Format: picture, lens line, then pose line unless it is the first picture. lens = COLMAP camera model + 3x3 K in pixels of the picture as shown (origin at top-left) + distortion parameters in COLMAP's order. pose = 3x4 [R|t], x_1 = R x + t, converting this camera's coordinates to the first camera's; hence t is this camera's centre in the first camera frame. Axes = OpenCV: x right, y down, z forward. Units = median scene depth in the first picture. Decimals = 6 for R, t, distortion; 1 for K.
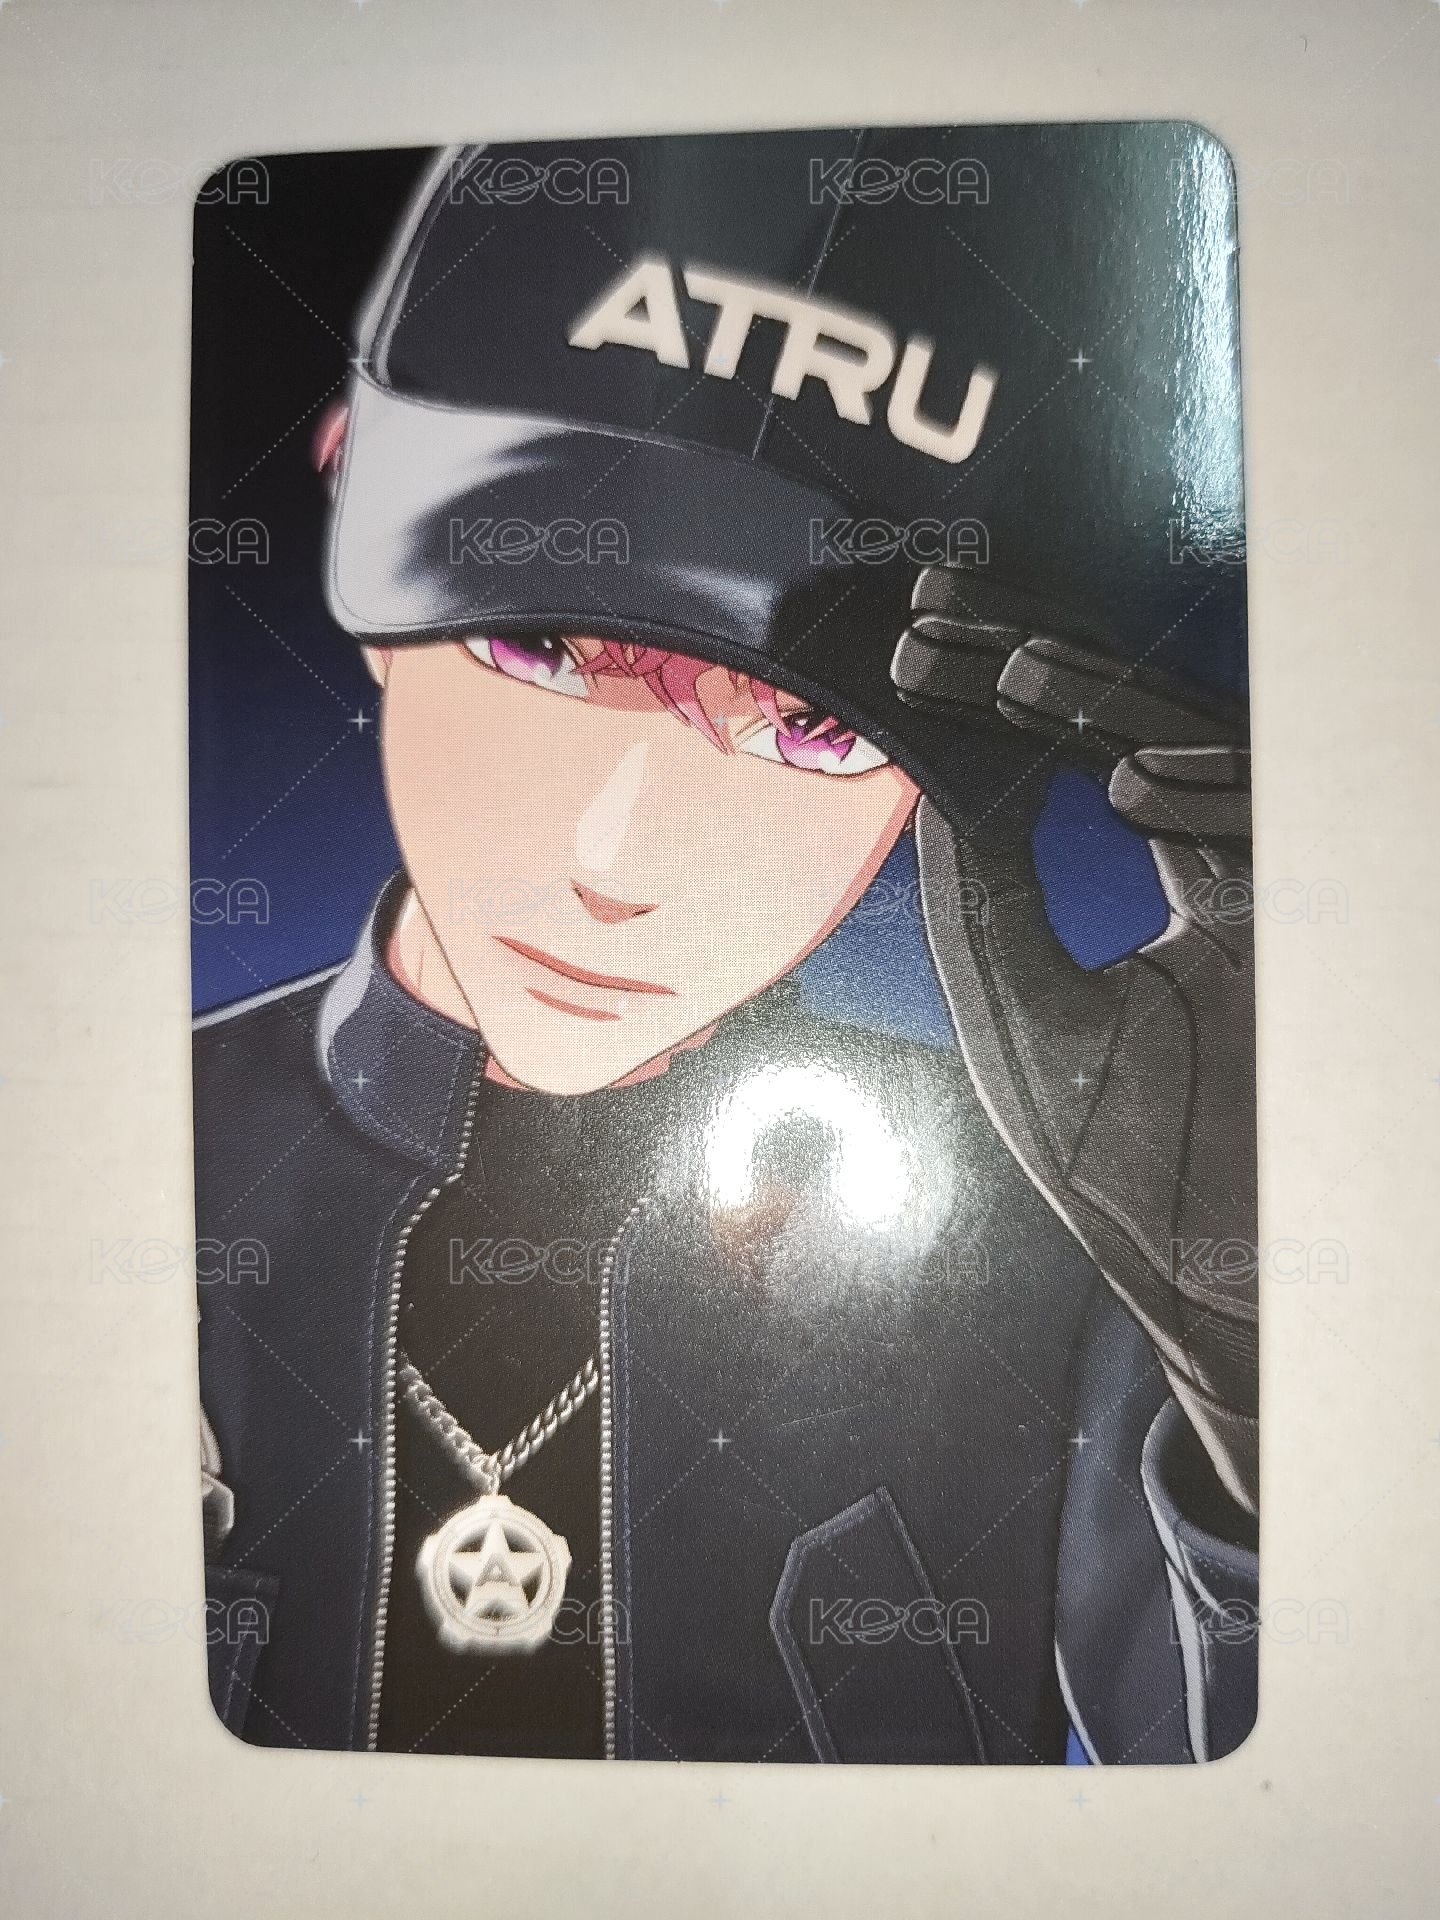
lens RADIAL K [[1367.1, 0, 720.0], [0, 1367.1, 960.0], [0, 0, 1]] dist [-0.001138, -0.002911]
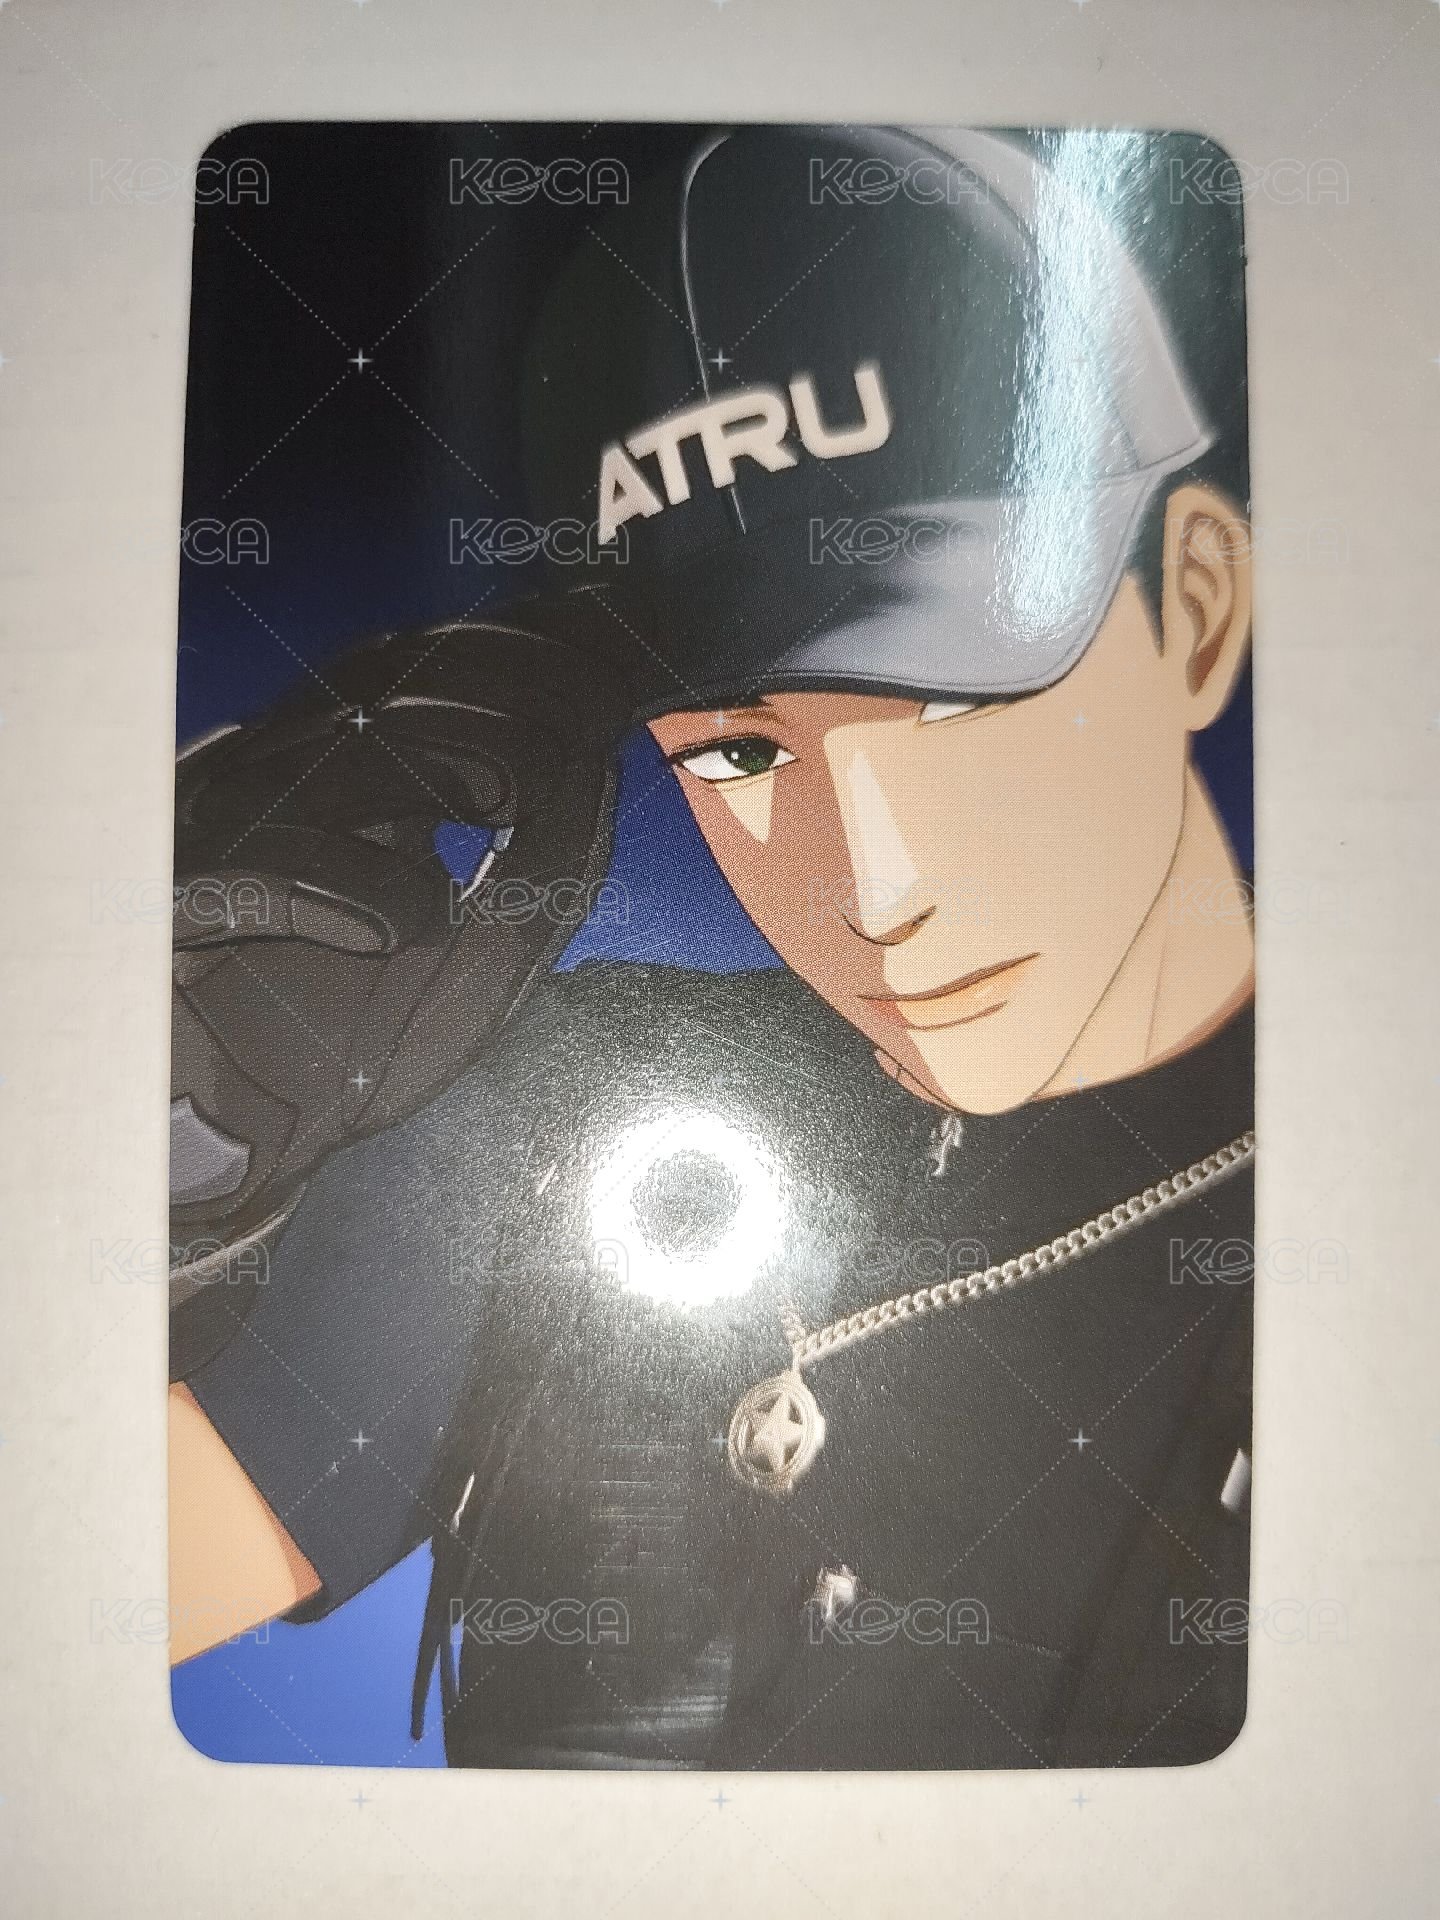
lens RADIAL K [[1367.1, 0, 720.0], [0, 1367.1, 960.0], [0, 0, 1]] dist [-0.001138, -0.002911]
pose [[1.000000, 0.000043, -0.000027, -0.000032], [-0.000043, 1.000000, -0.000725, -0.262962], [0.000027, 0.000725, 1.000000, 0.000022]]
